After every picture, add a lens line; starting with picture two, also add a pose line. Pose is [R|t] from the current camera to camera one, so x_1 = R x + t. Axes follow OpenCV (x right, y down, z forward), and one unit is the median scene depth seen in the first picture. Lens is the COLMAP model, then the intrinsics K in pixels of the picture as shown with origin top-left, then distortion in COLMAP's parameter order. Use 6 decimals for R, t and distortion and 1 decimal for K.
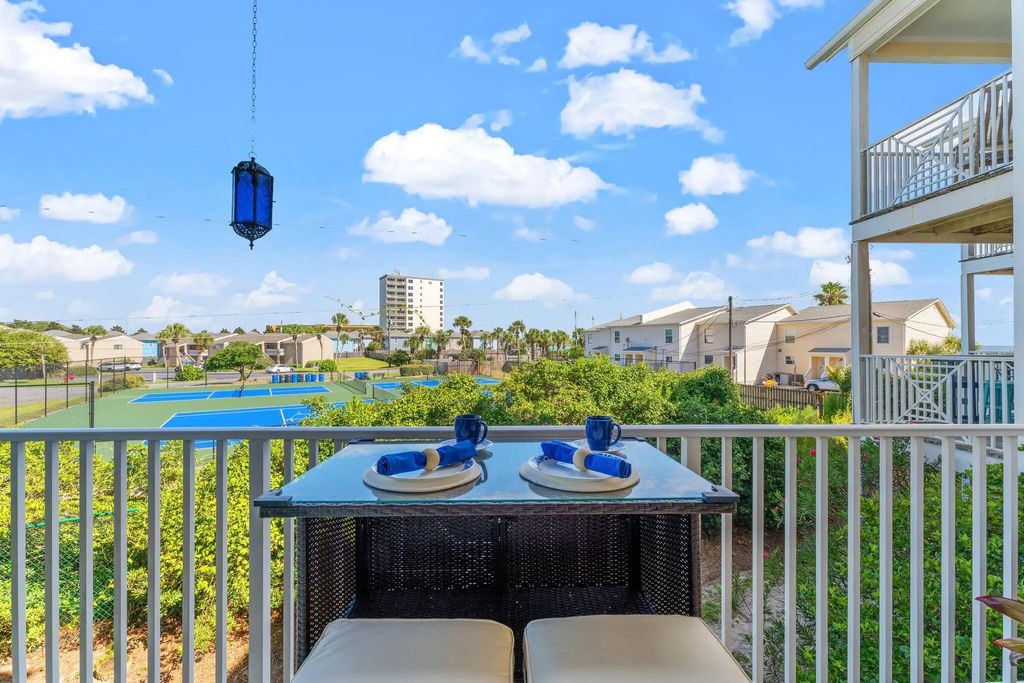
lens RADIAL K [[413.7, 0, 508.9], [0, 413.7, 342.9], [0, 0, 1]] dist [-0.001121, 0.000465]
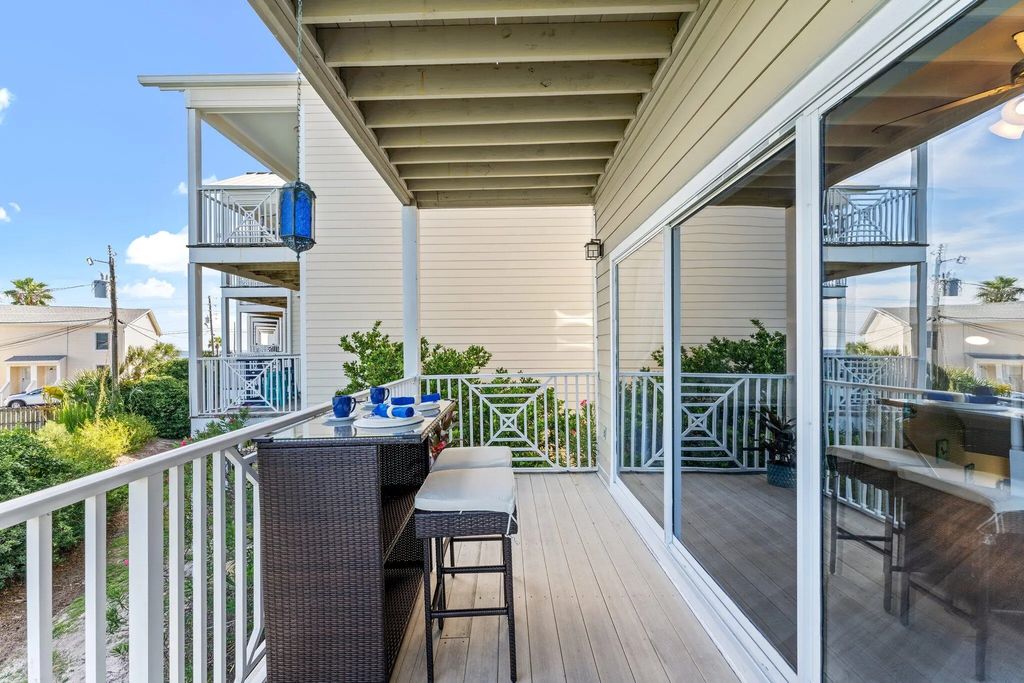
lens RADIAL K [[408.1, 0, 508.0], [0, 408.1, 346.3], [0, 0, 1]] dist [0.000141, 0.000317]
pose [[0.014491, -0.000229, 0.999895, -0.284241], [0.007301, 0.999973, 0.000123, 0.000704], [-0.999868, 0.007298, 0.014492, 0.072367]]
